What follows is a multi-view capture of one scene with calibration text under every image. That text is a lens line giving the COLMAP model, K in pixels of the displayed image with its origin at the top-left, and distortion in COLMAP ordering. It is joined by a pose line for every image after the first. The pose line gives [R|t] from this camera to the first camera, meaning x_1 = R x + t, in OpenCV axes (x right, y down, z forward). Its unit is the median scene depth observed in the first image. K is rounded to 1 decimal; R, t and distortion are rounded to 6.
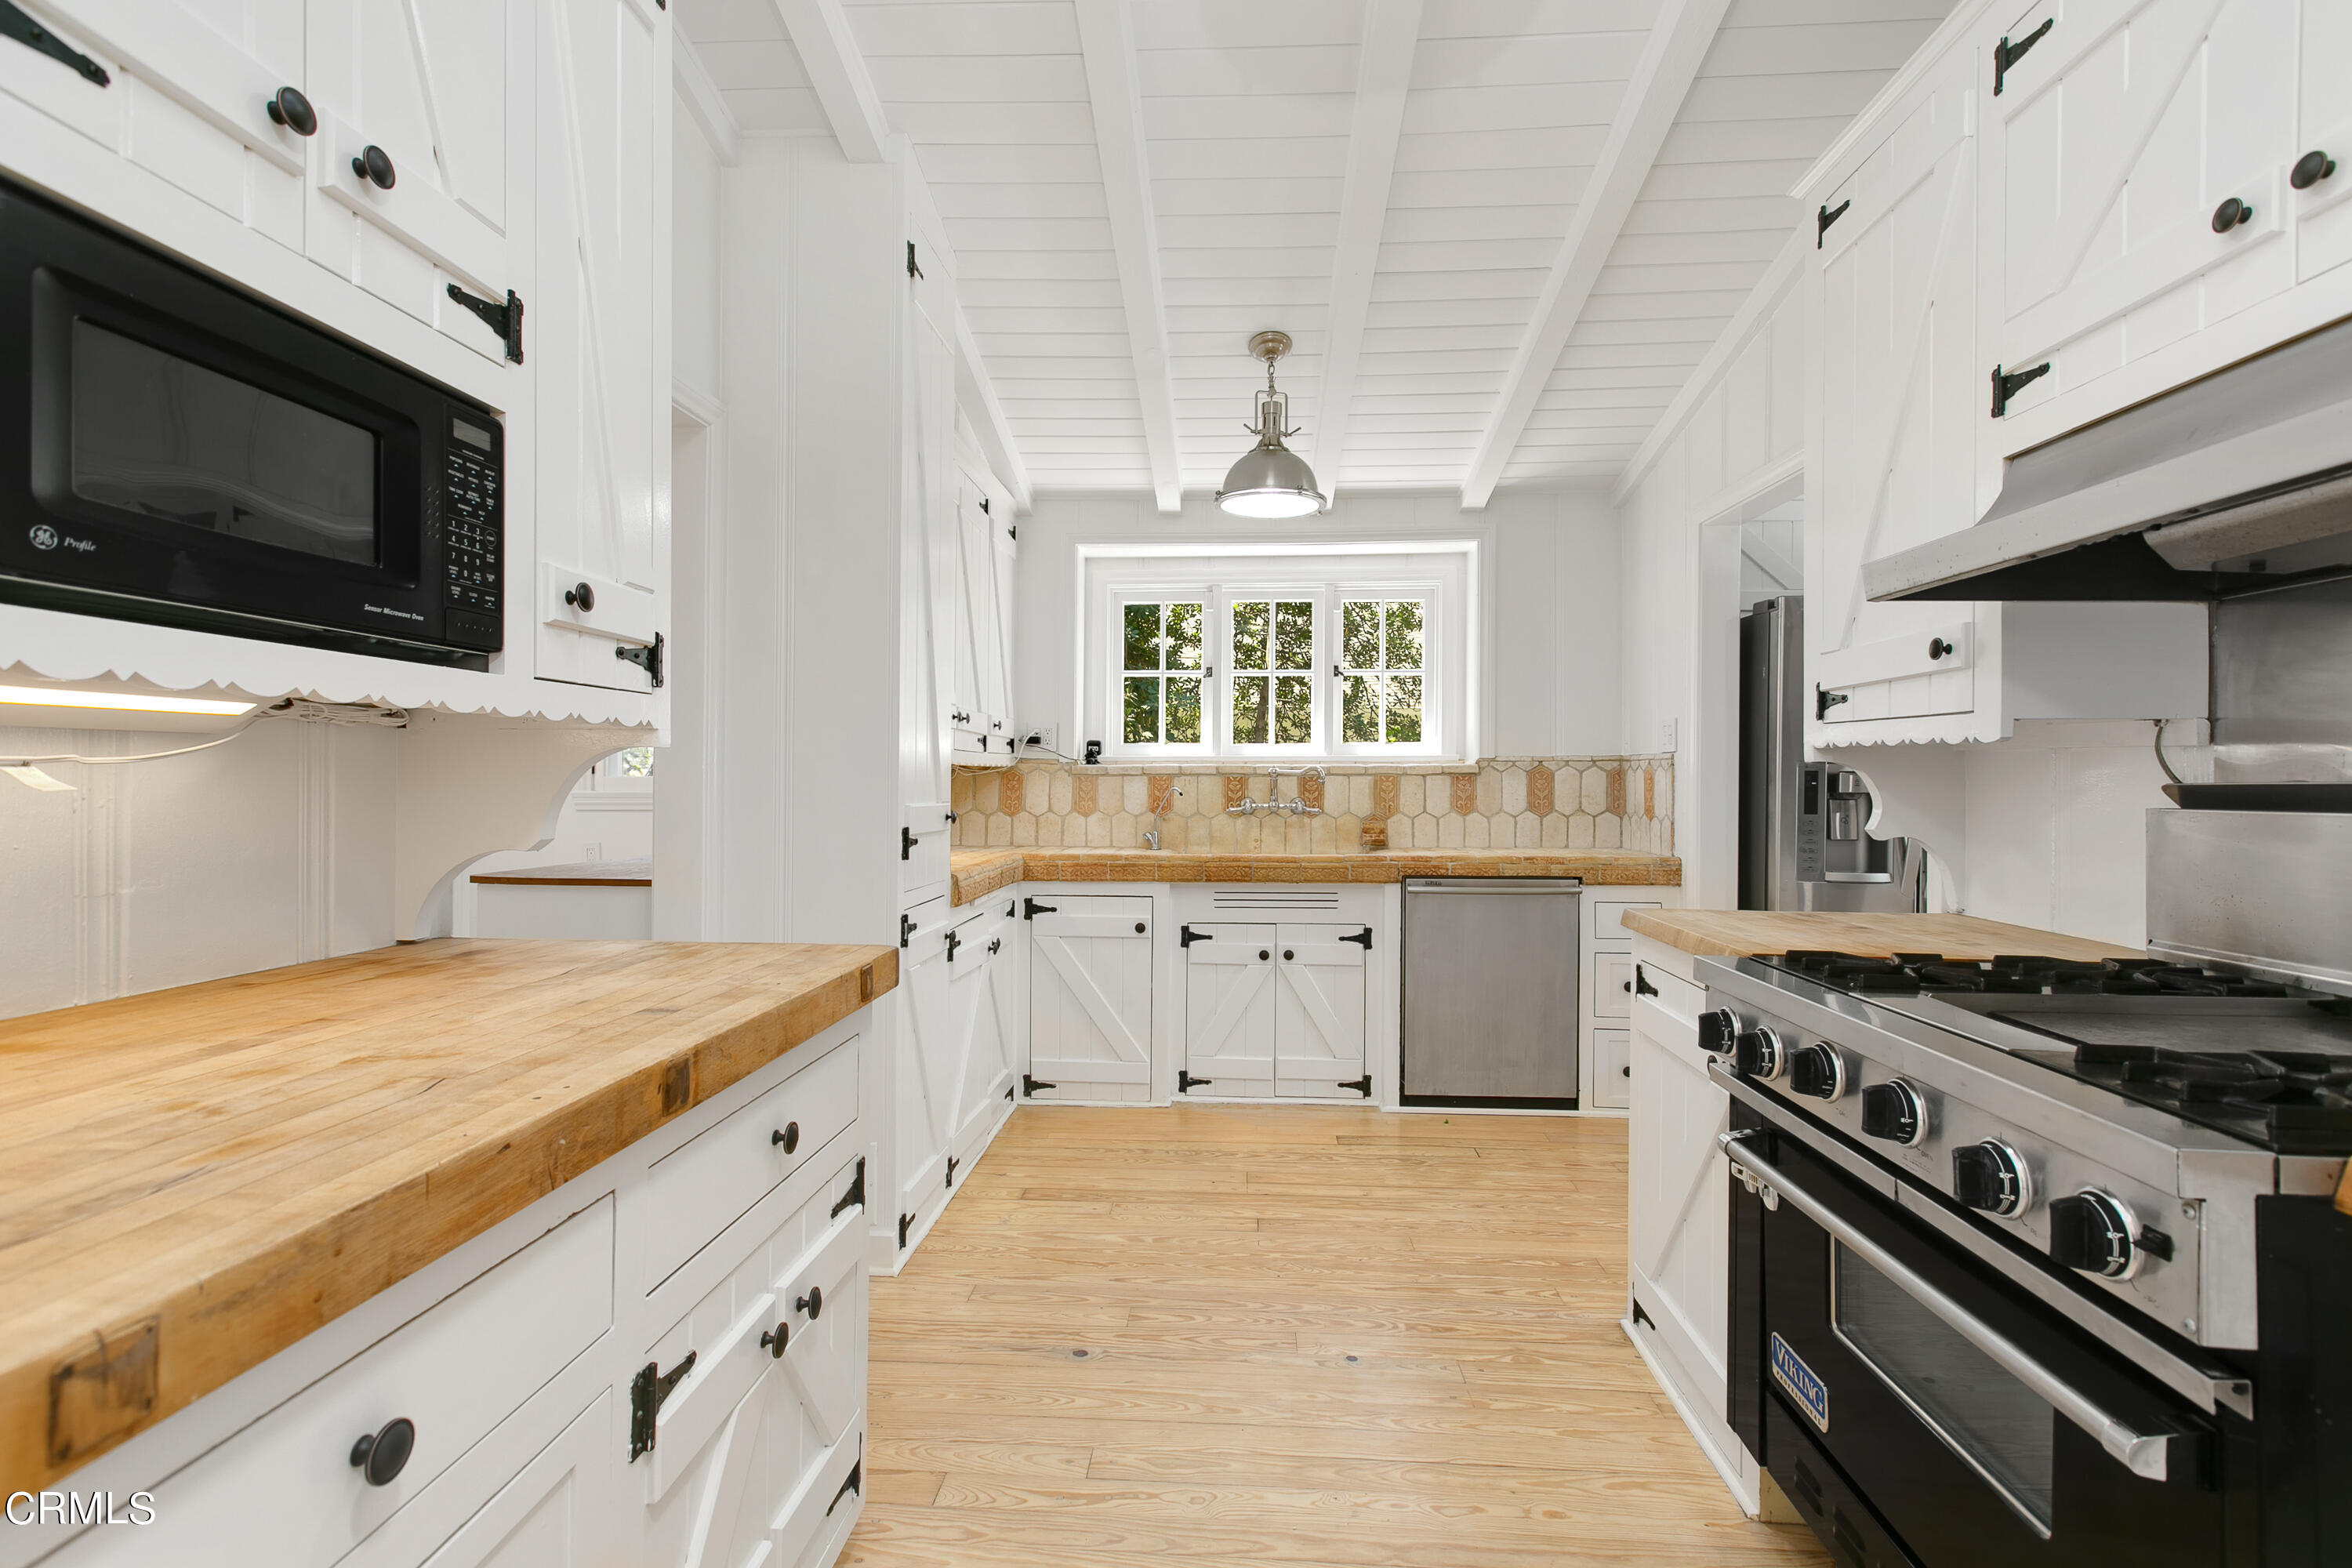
lens RADIAL K [[1066.5, 0, 1198.8], [0, 1066.5, 783.2], [0, 0, 1]] dist [0.012124, -0.000730]
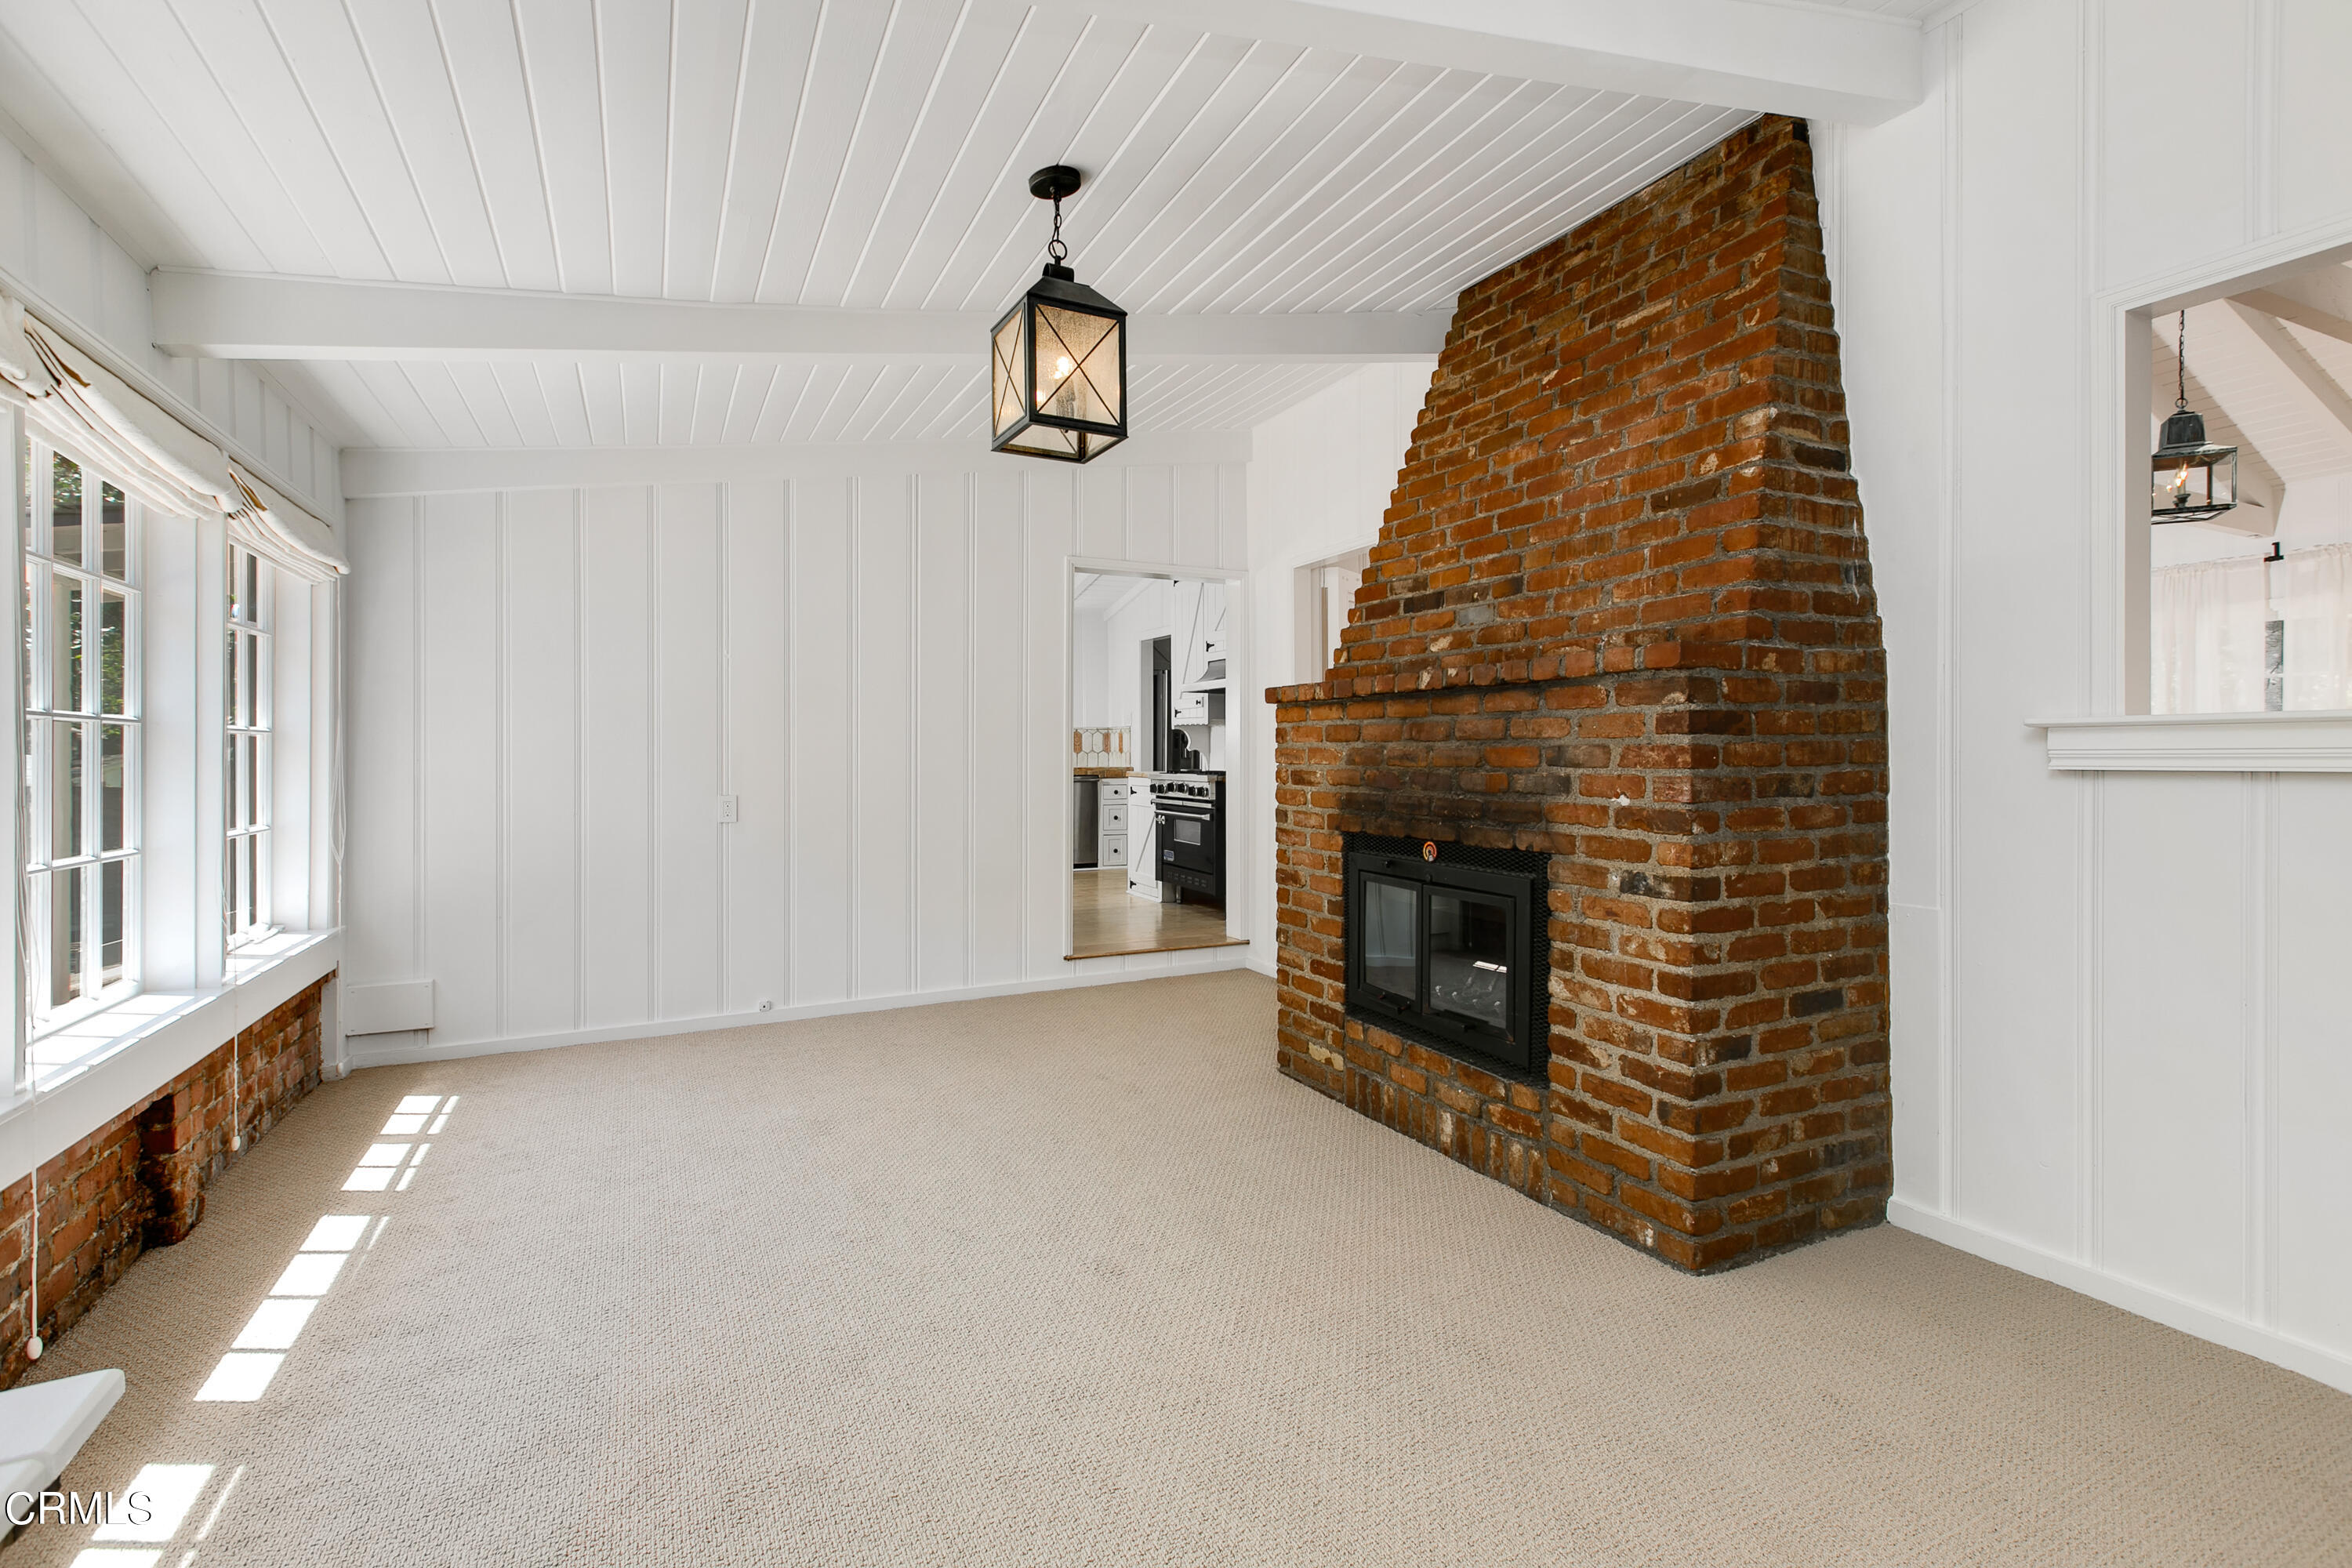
lens RADIAL K [[1066.5, 0, 1198.8], [0, 1066.5, 783.2], [0, 0, 1]] dist [0.012124, -0.000730]
pose [[0.867088, -0.012336, 0.498002, -0.755875], [0.000987, 0.999734, 0.023046, 0.053588], [-0.498153, -0.019491, 0.866870, -1.424084]]
